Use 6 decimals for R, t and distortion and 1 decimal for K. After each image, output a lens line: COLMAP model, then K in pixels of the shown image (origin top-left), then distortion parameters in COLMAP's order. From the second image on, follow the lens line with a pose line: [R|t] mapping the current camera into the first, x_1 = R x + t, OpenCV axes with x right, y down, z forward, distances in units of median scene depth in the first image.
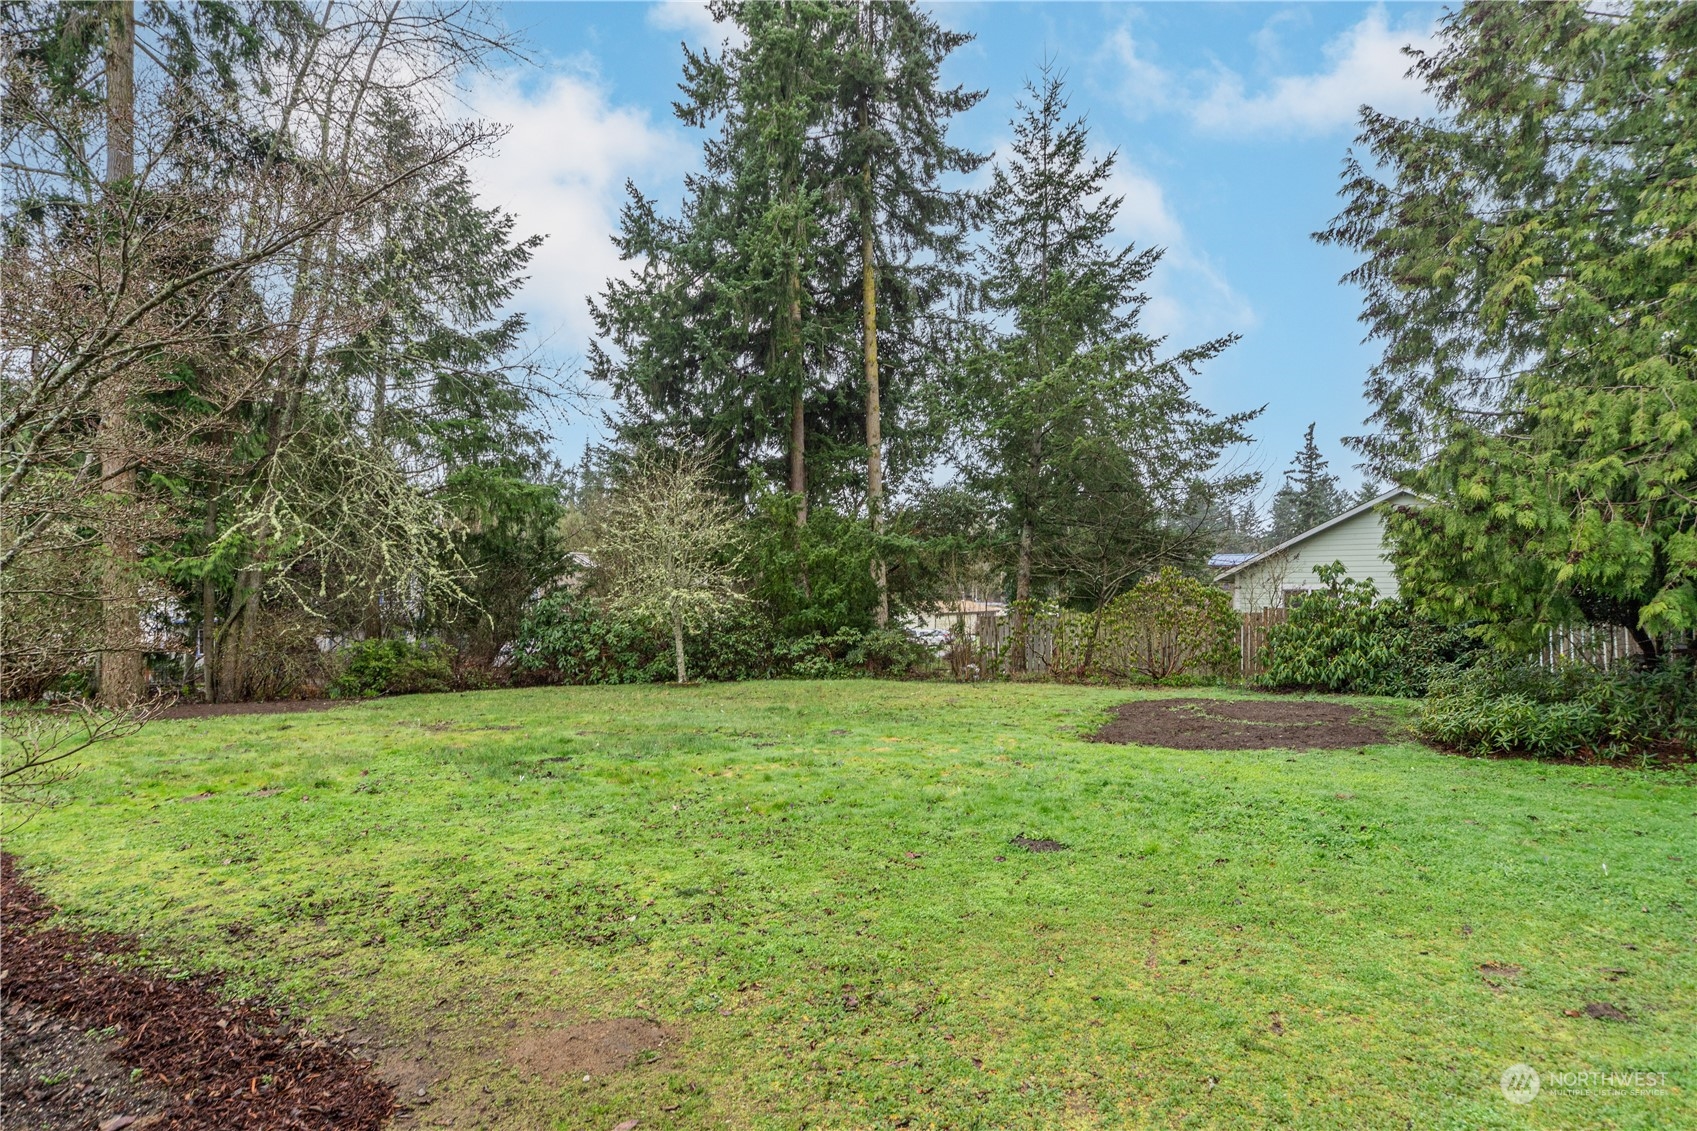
lens RADIAL K [[895.6, 0, 854.7], [0, 895.6, 571.7], [0, 0, 1]] dist [0.004661, 0.001105]
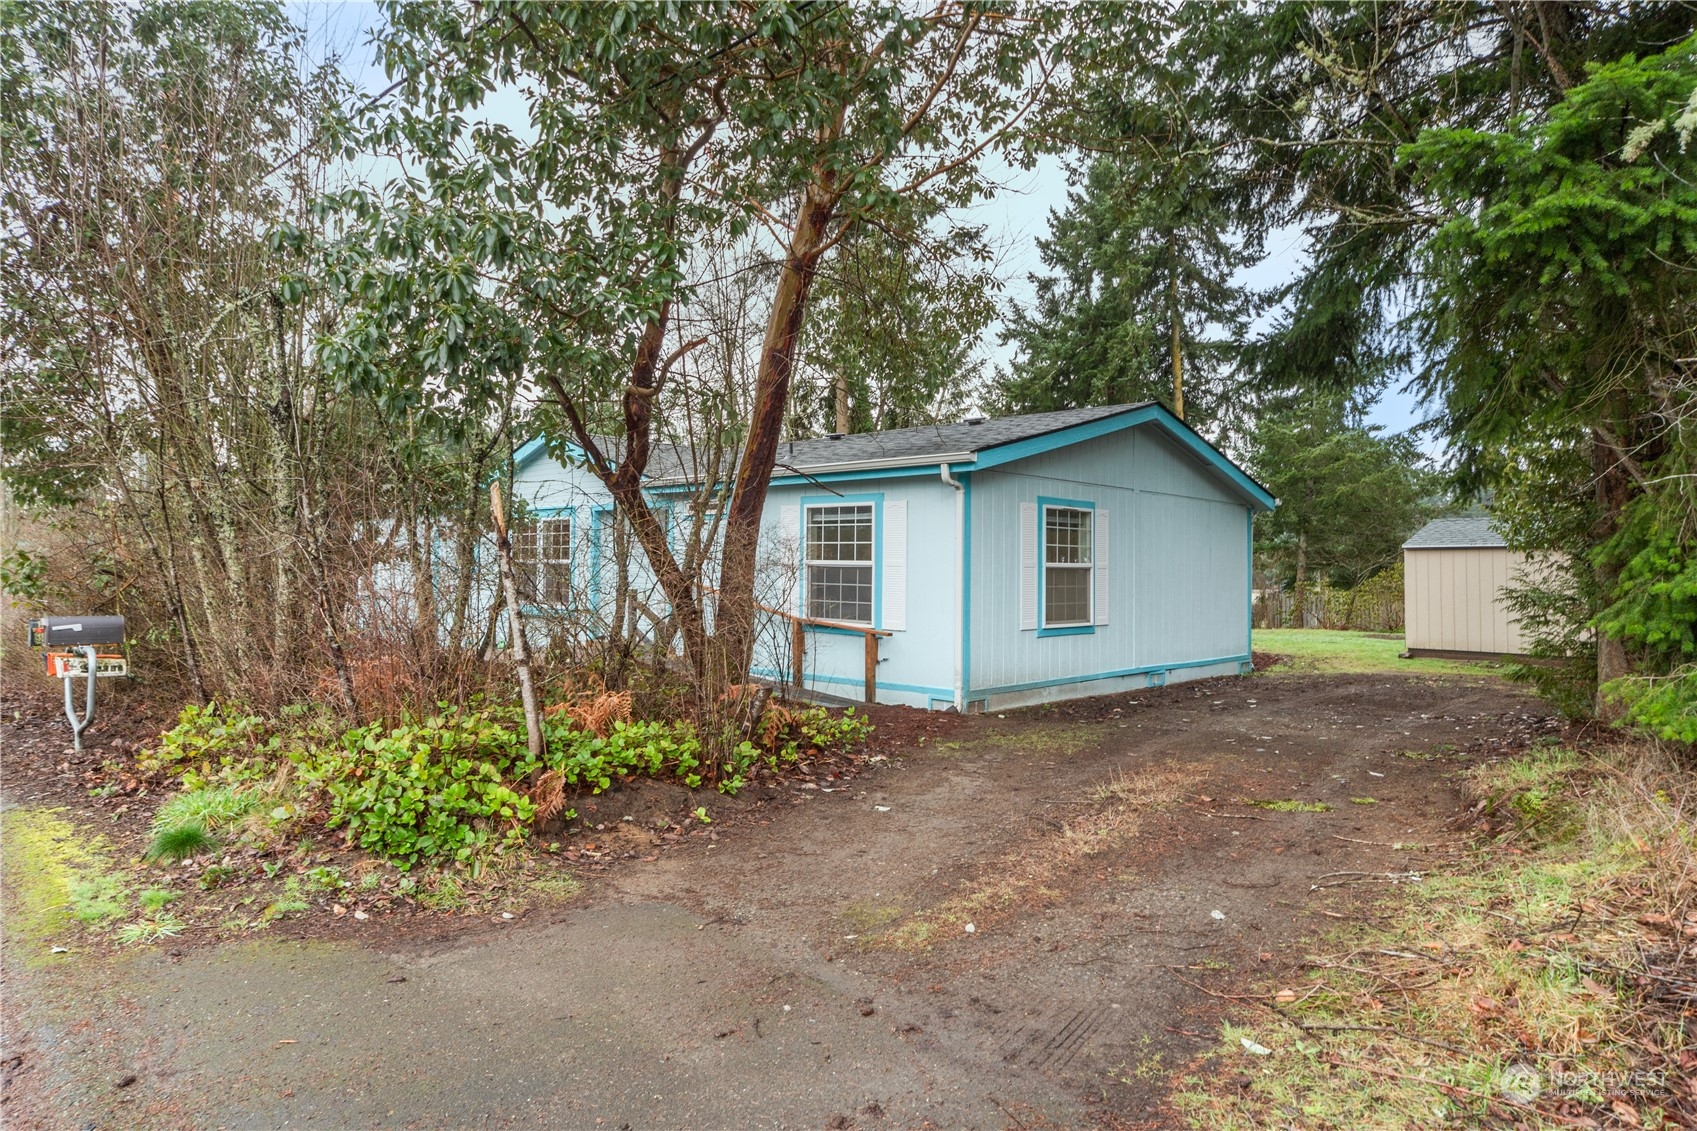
lens RADIAL K [[1015.4, 0, 813.8], [0, 1015.4, 521.2], [0, 0, 1]] dist [0.003742, 0.000167]
pose [[0.973539, 0.003579, -0.228492, -0.177441], [-0.009936, 0.999595, -0.026677, -0.013823], [0.228304, 0.028242, 0.973180, -0.695834]]
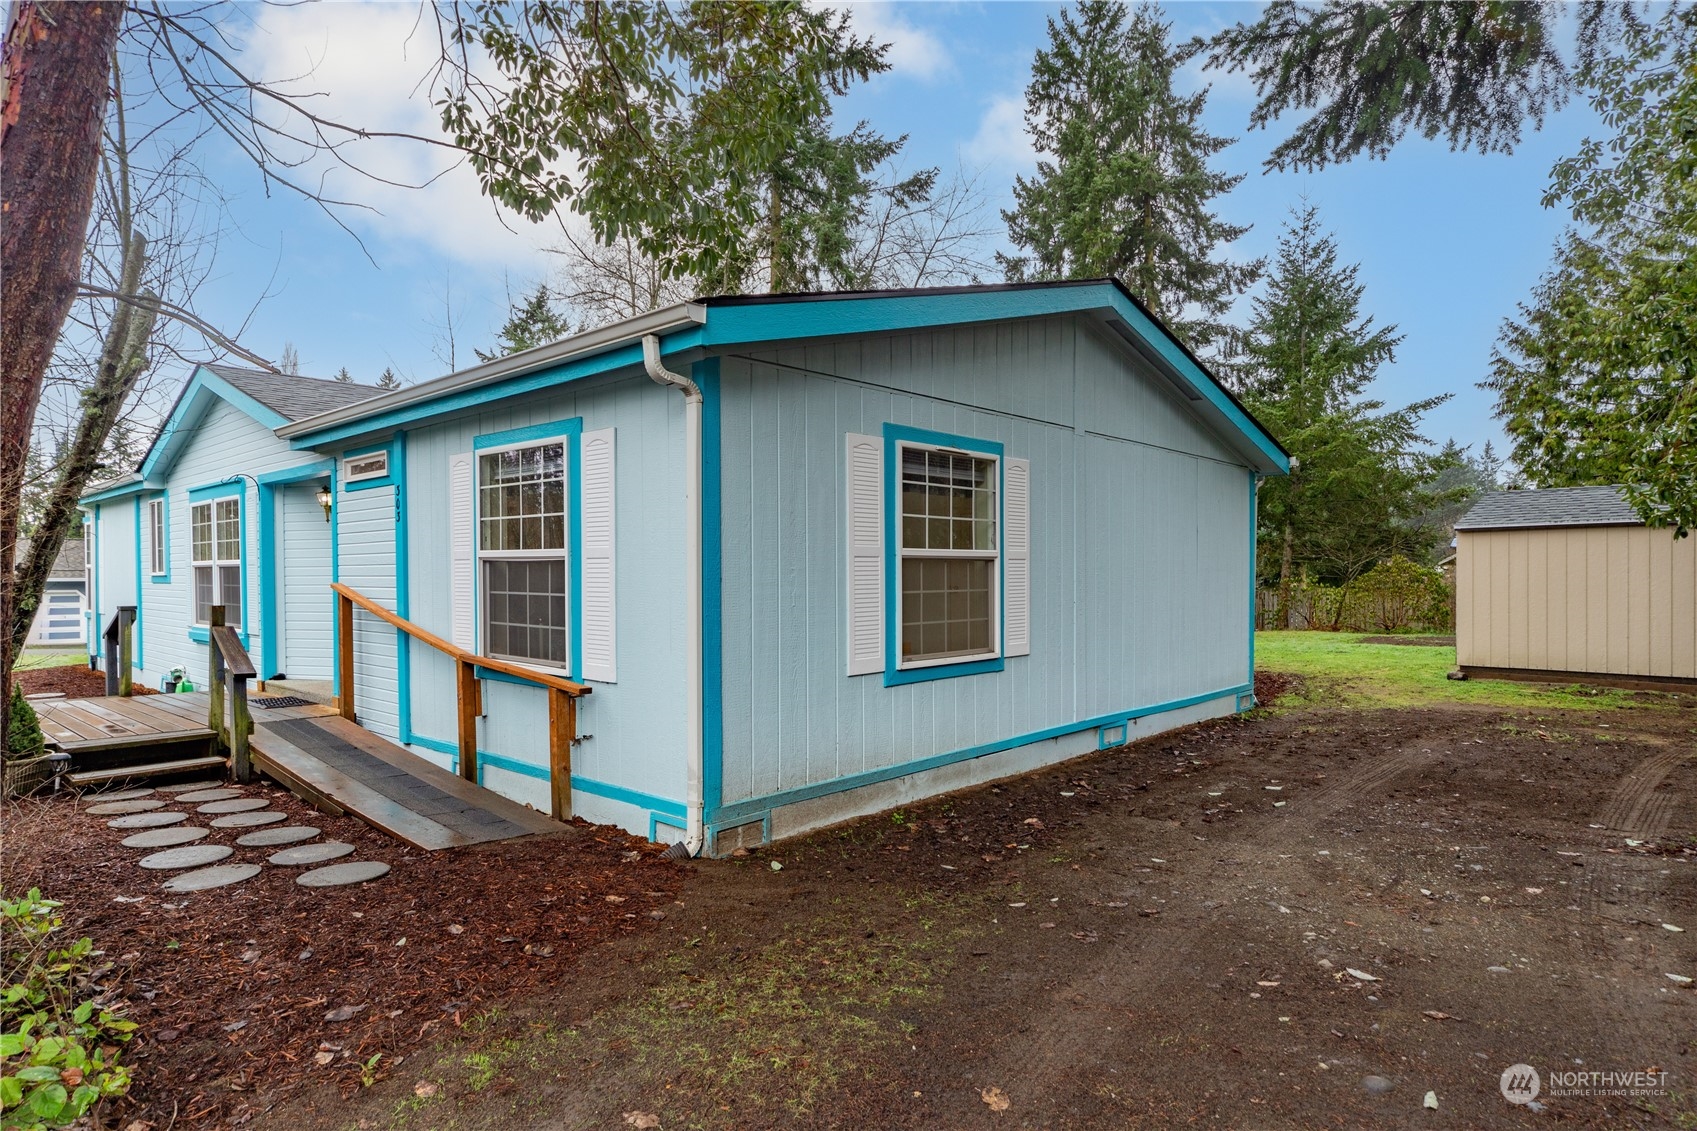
lens RADIAL K [[957.2, 0, 841.3], [0, 957.2, 571.0], [0, 0, 1]] dist [-0.002281, -0.000104]
pose [[0.979264, -0.000734, -0.202586, -0.149956], [0.004420, 0.999833, 0.017748, -0.007586], [0.202539, -0.018275, 0.979104, -0.478493]]
